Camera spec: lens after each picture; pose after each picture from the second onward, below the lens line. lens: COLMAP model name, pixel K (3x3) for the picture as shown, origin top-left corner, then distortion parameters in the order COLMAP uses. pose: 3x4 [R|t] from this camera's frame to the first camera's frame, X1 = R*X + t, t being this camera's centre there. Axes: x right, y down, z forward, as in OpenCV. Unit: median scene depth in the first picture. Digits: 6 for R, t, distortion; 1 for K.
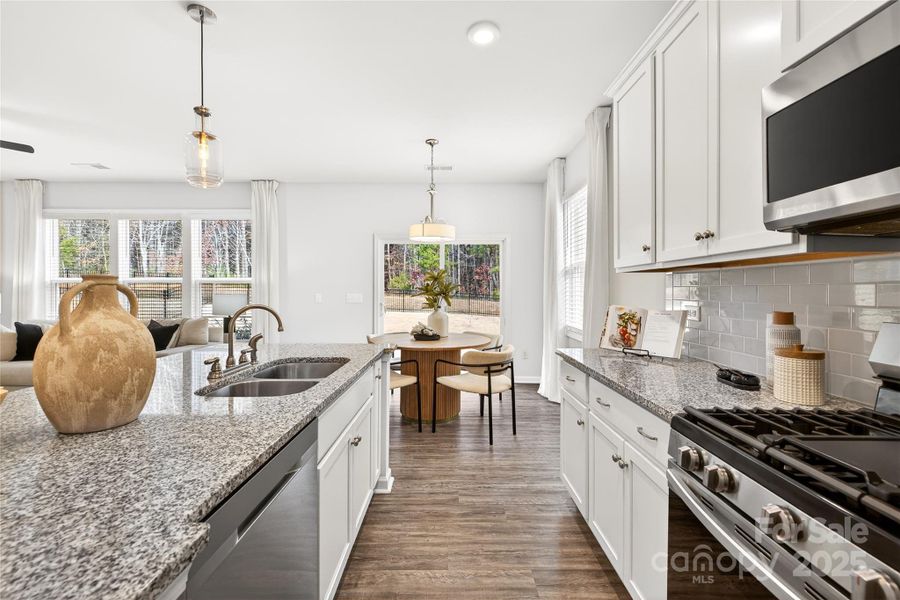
lens RADIAL K [[381.0, 0, 451.8], [0, 381.0, 291.6], [0, 0, 1]] dist [0.003111, -0.000275]
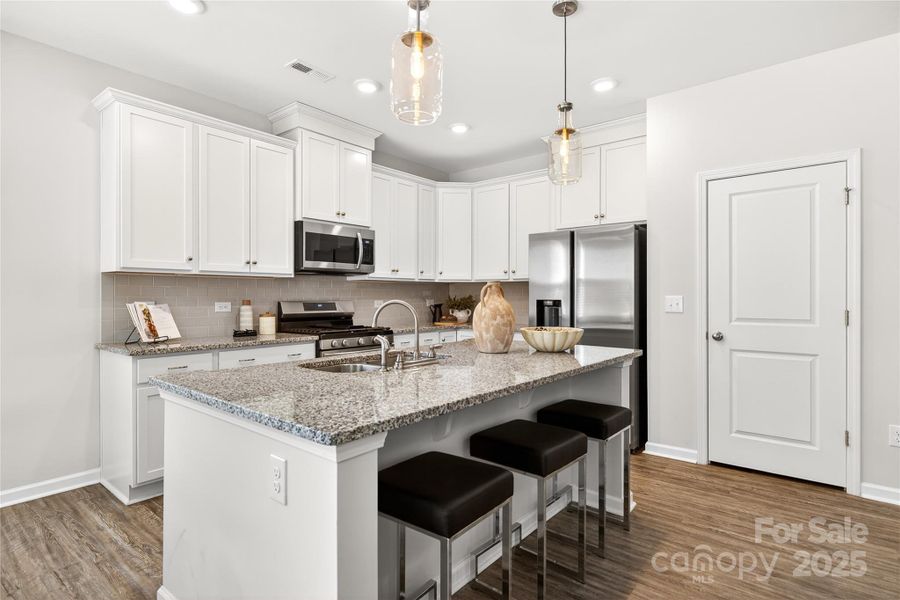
lens RADIAL K [[463.3, 0, 451.0], [0, 463.3, 298.8], [0, 0, 1]] dist [0.002338, 0.000335]
pose [[-0.771520, -0.005174, 0.636184, -0.822735], [-0.000395, 0.999971, 0.007653, 0.012698], [-0.636205, 0.005653, -0.771500, 1.085233]]
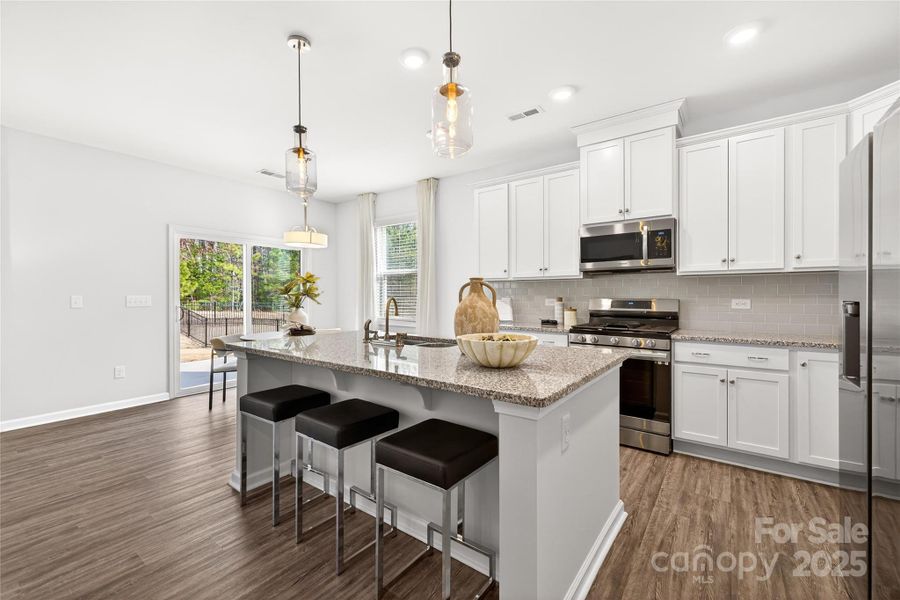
lens RADIAL K [[374.5, 0, 449.9], [0, 374.5, 295.1], [0, 0, 1]] dist [0.001899, -0.000007]
pose [[0.599811, -0.003853, 0.800132, -0.888117], [0.005421, 0.999985, 0.000751, 0.015074], [-0.800123, 0.003887, 0.599823, -0.016735]]
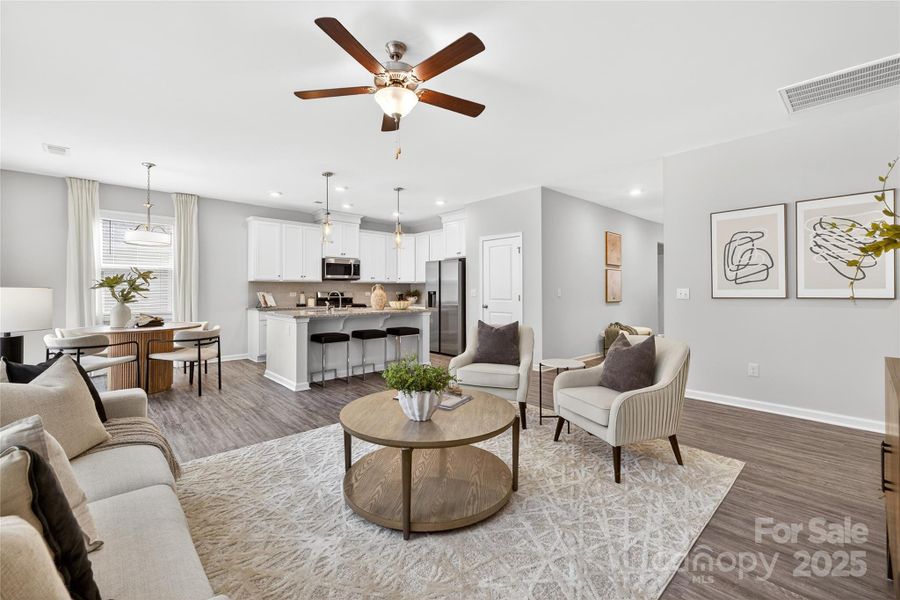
lens RADIAL K [[381.0, 0, 451.8], [0, 381.0, 291.6], [0, 0, 1]] dist [0.003111, -0.000275]
pose [[-0.680398, -0.003006, 0.732836, -2.079613], [0.001286, 0.999985, 0.005296, 0.014306], [-0.732841, 0.004546, -0.680384, 1.447044]]
